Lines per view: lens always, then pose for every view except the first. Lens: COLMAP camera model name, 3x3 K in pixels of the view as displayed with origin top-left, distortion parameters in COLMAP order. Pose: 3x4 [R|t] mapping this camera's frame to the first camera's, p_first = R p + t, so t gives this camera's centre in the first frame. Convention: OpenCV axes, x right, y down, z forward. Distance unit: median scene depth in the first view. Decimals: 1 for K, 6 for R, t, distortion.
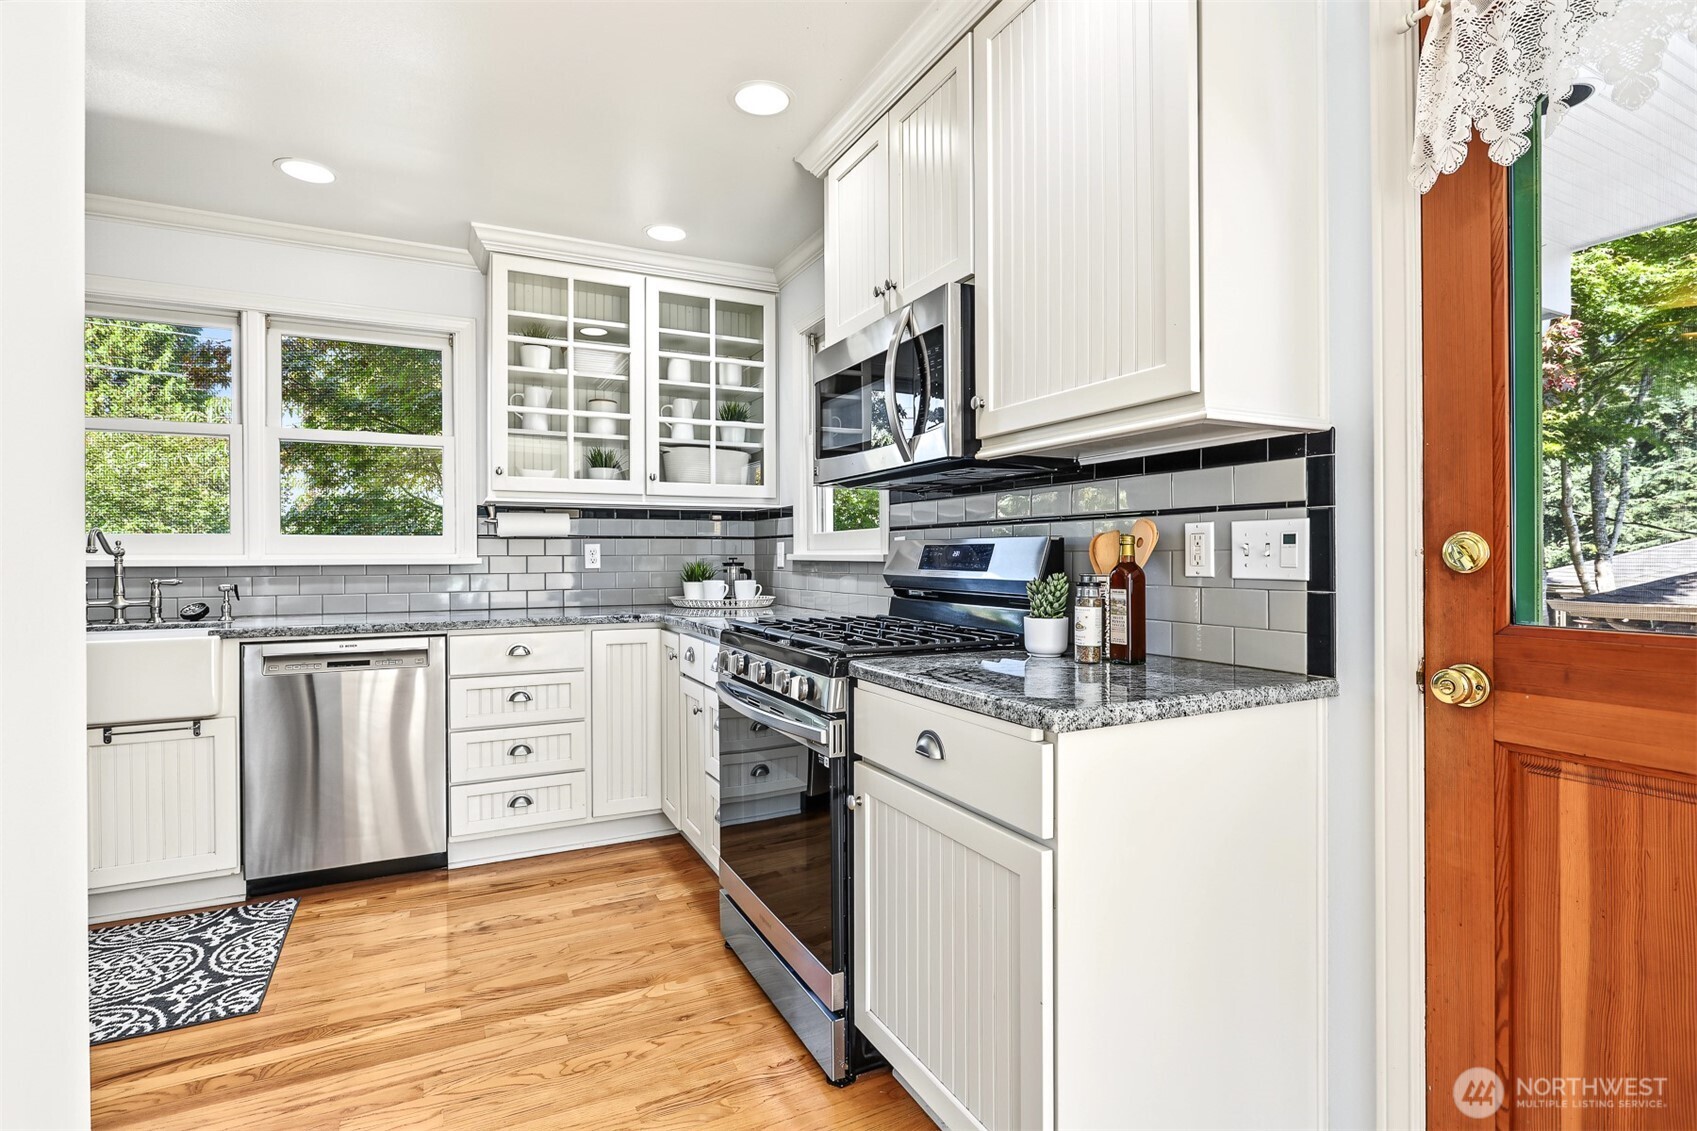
lens RADIAL K [[822.8, 0, 840.4], [0, 822.8, 559.4], [0, 0, 1]] dist [-0.013481, -0.000365]
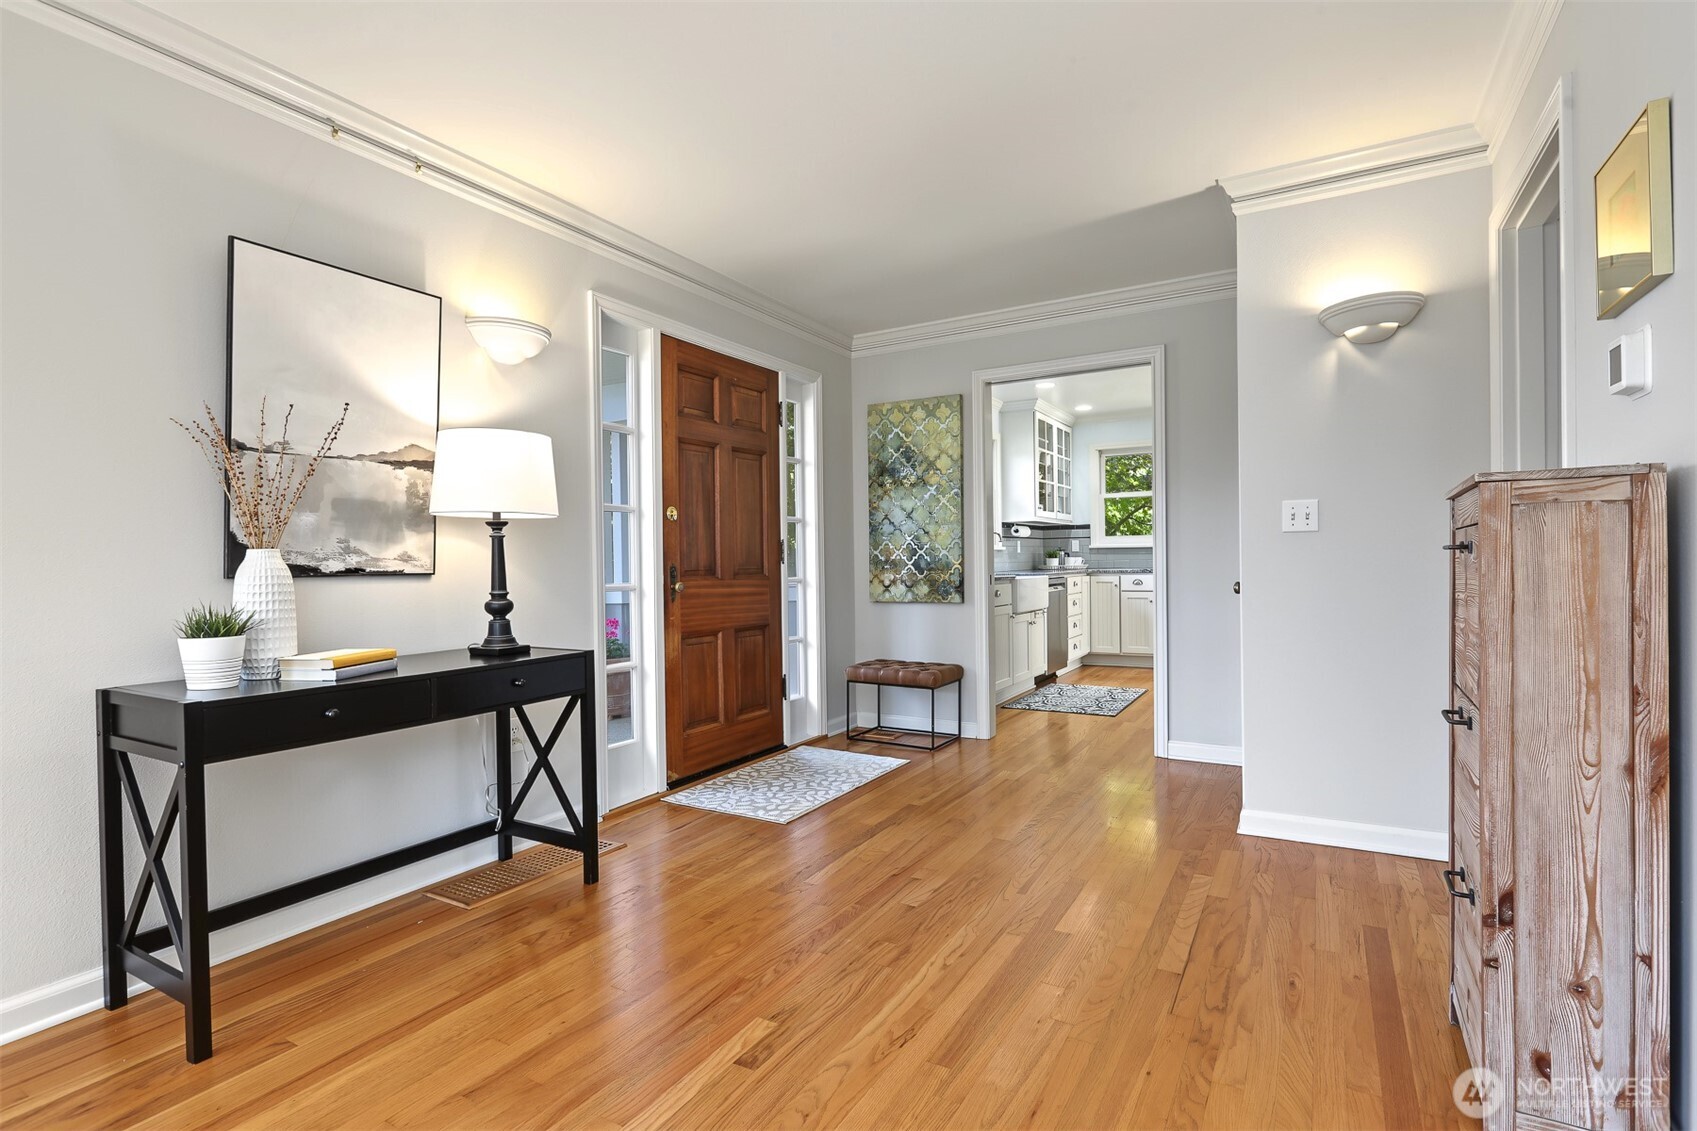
lens RADIAL K [[822.8, 0, 843.3], [0, 822.8, 563.3], [0, 0, 1]] dist [-0.013481, -0.000365]
pose [[0.833529, -0.014502, 0.552286, -3.005592], [0.014064, 0.999888, 0.005030, 0.035196], [-0.552297, 0.003575, 0.833640, -0.827722]]
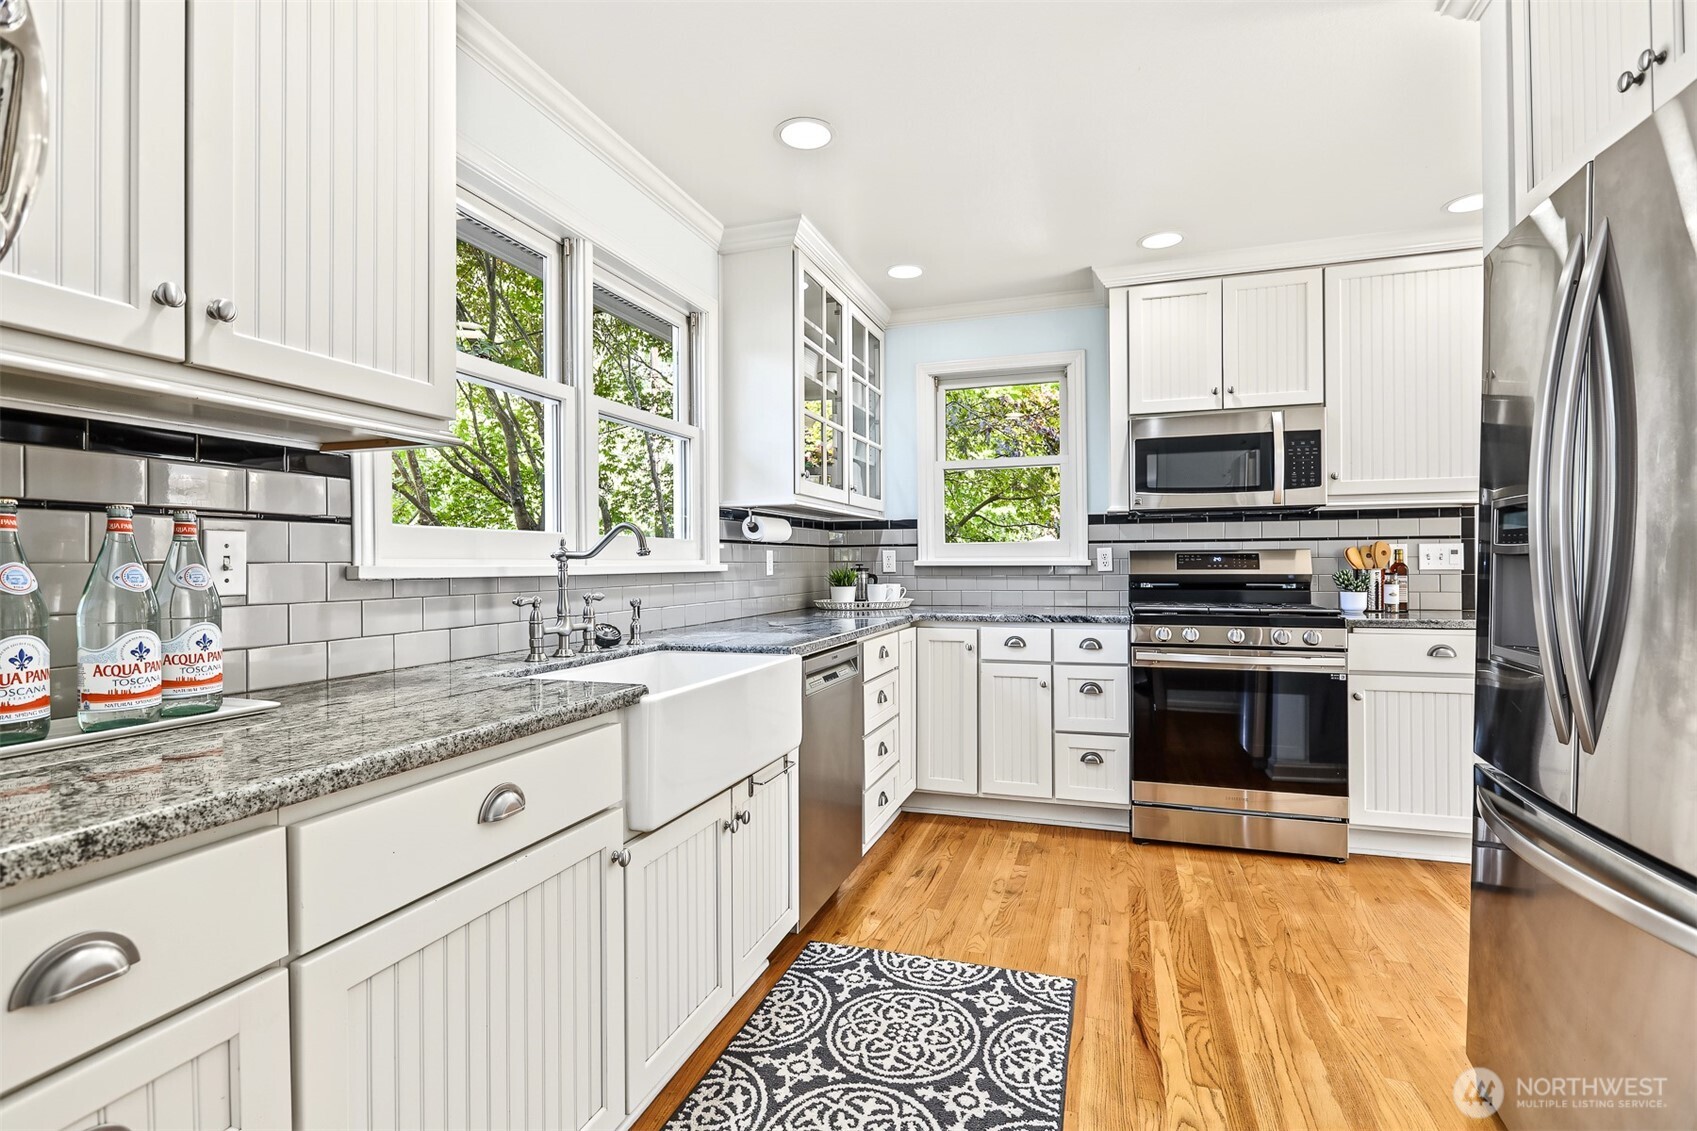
lens RADIAL K [[822.8, 0, 839.5], [0, 822.8, 567.2], [0, 0, 1]] dist [-0.013481, -0.000365]
pose [[0.706793, -0.007662, 0.707379, -1.533756], [0.007791, 0.999965, 0.003046, -0.001929], [-0.707378, 0.003358, 0.706828, 0.401580]]
